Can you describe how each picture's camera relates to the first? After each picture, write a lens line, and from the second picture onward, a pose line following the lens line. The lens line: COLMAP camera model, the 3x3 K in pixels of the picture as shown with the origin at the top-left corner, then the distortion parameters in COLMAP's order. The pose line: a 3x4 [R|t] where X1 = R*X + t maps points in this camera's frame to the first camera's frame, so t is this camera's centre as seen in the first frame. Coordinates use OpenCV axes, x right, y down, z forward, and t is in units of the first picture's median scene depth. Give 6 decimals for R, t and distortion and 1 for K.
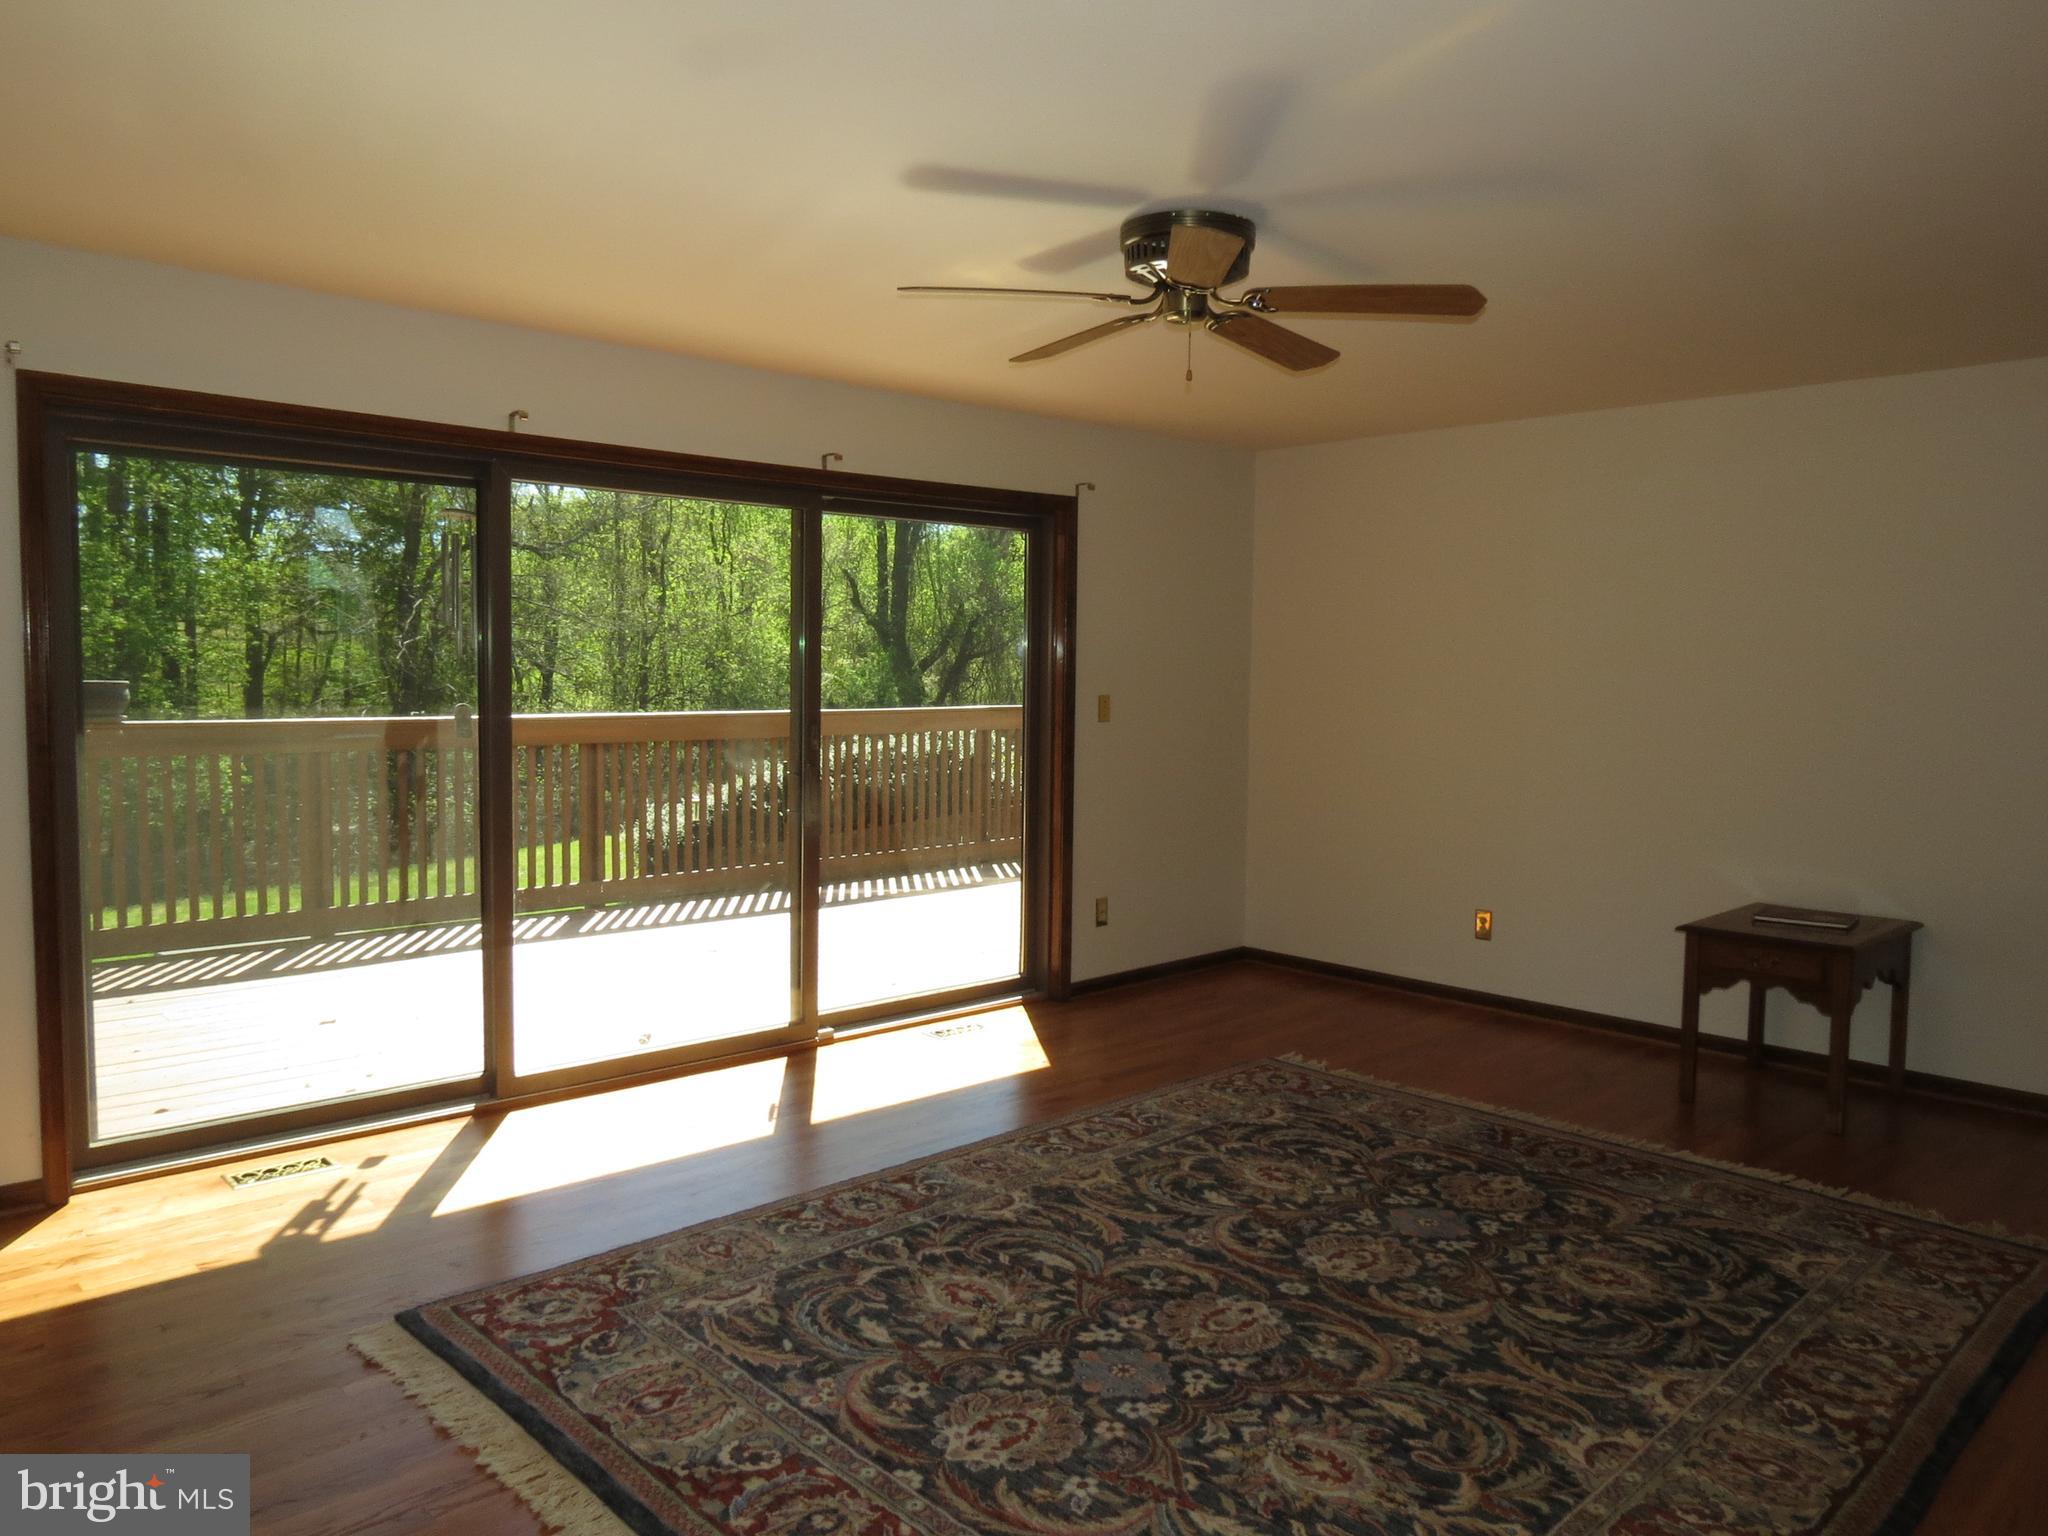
lens RADIAL K [[1467.1, 0, 1019.6], [0, 1467.1, 758.0], [0, 0, 1]] dist [-0.041810, 0.034549]
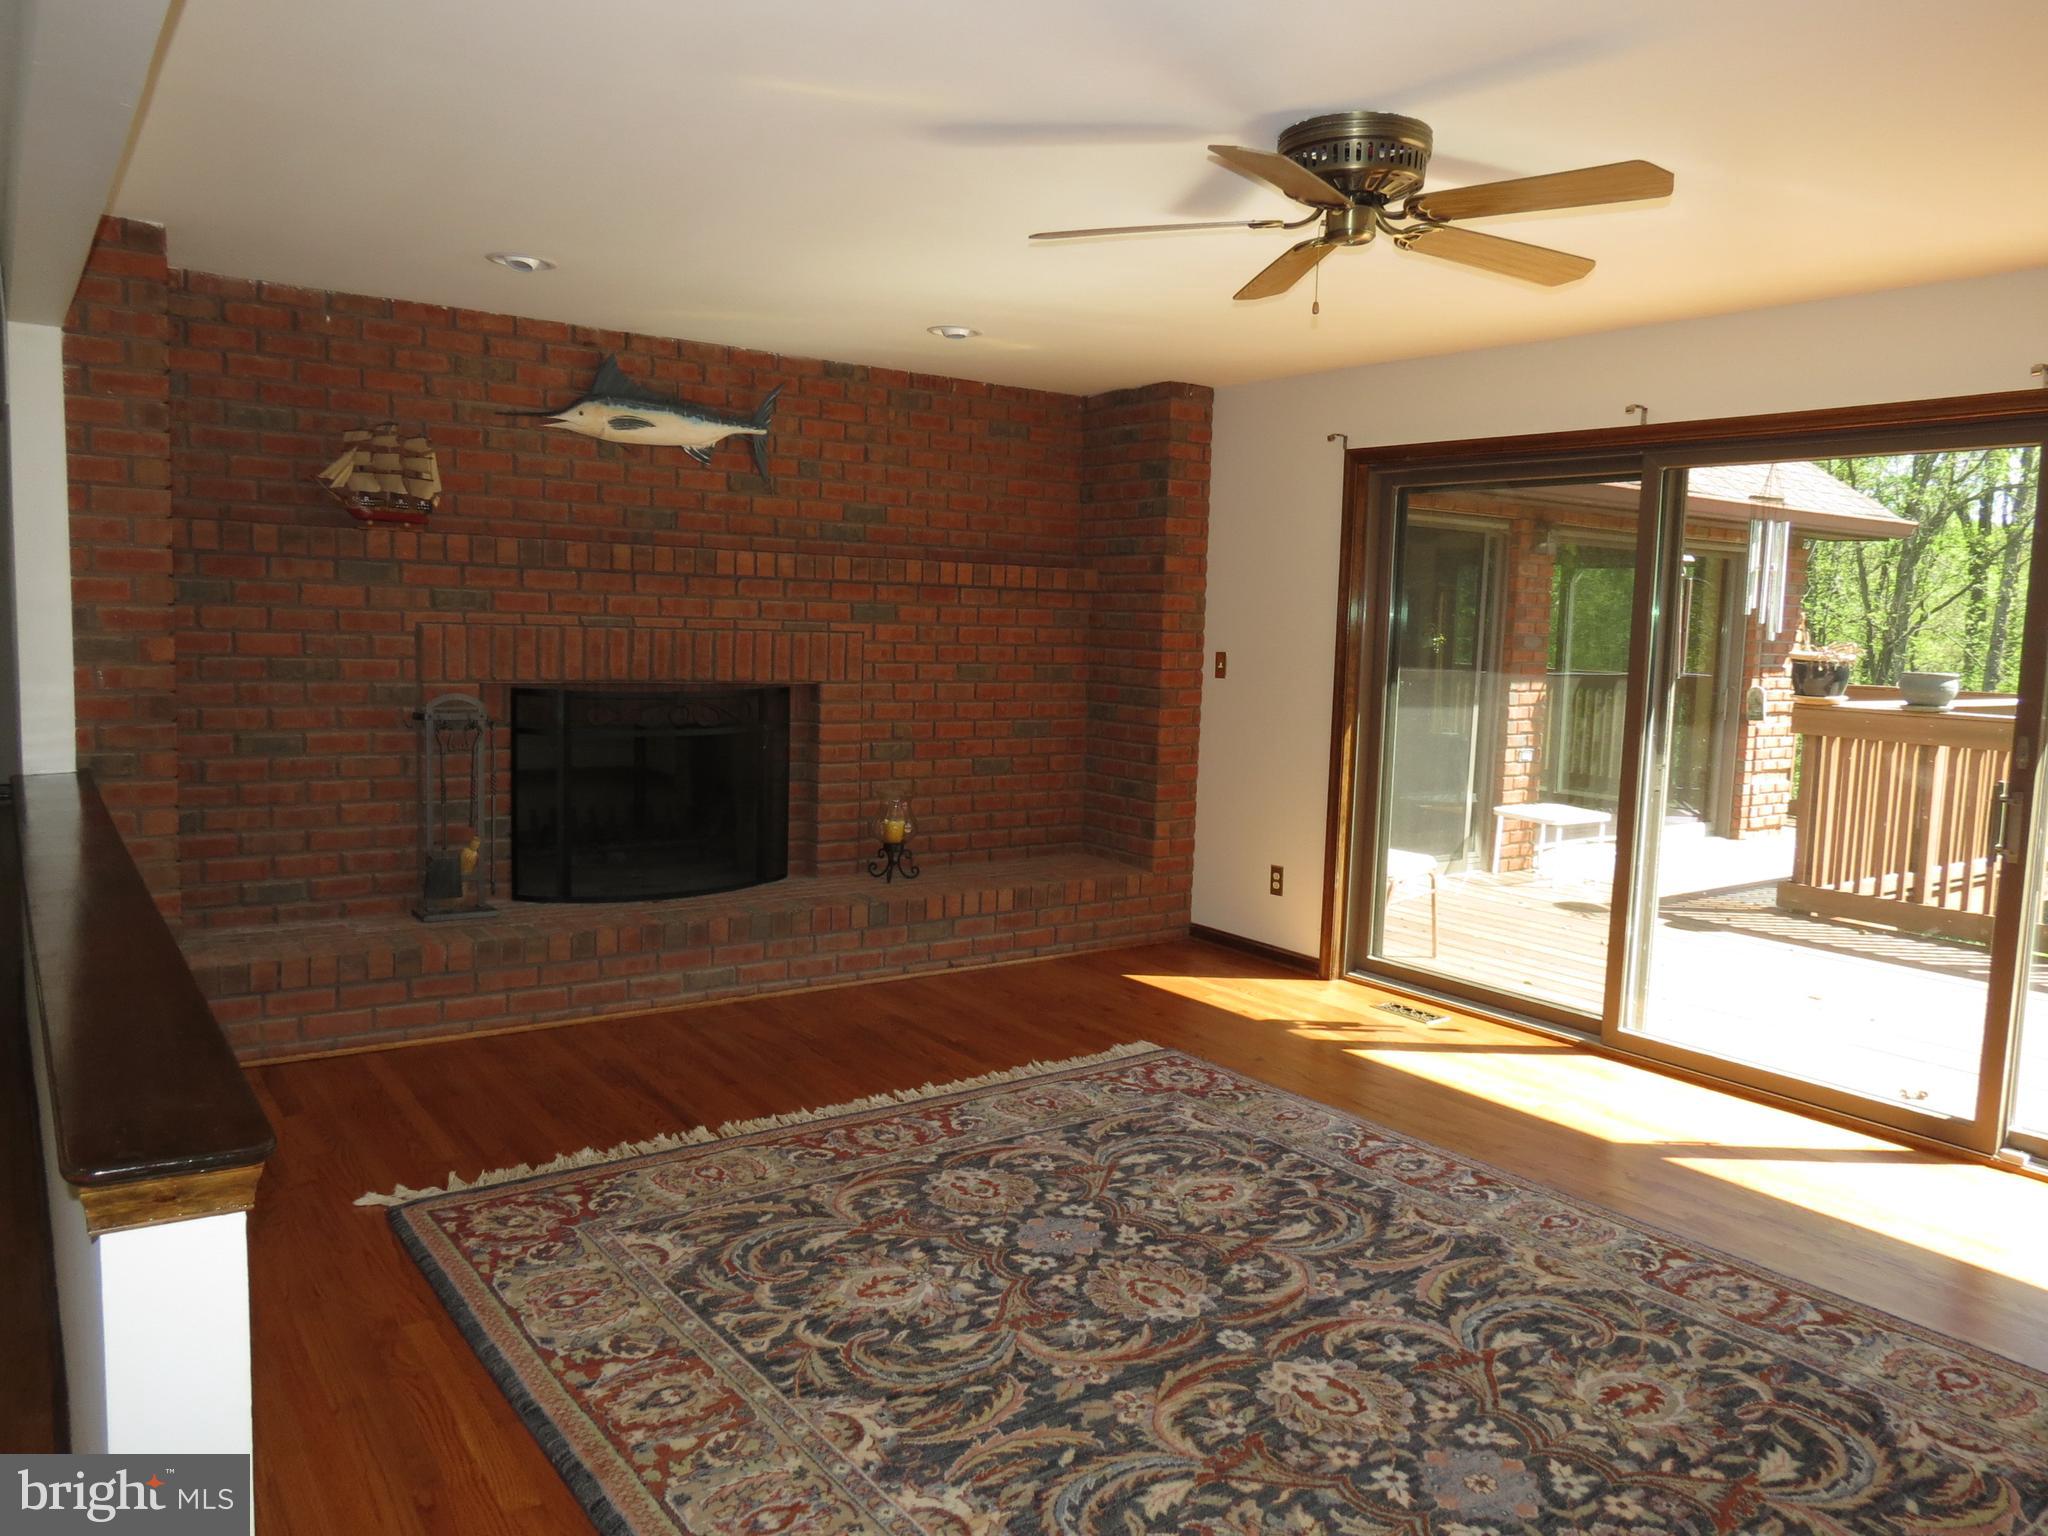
lens RADIAL K [[1467.1, 0, 1019.6], [0, 1467.1, 758.0], [0, 0, 1]] dist [-0.041810, 0.034549]
pose [[-0.147130, 0.074711, -0.986292, 1.019628], [-0.096508, 0.991301, 0.089487, -0.043344], [0.984398, 0.108351, -0.138640, 0.941009]]
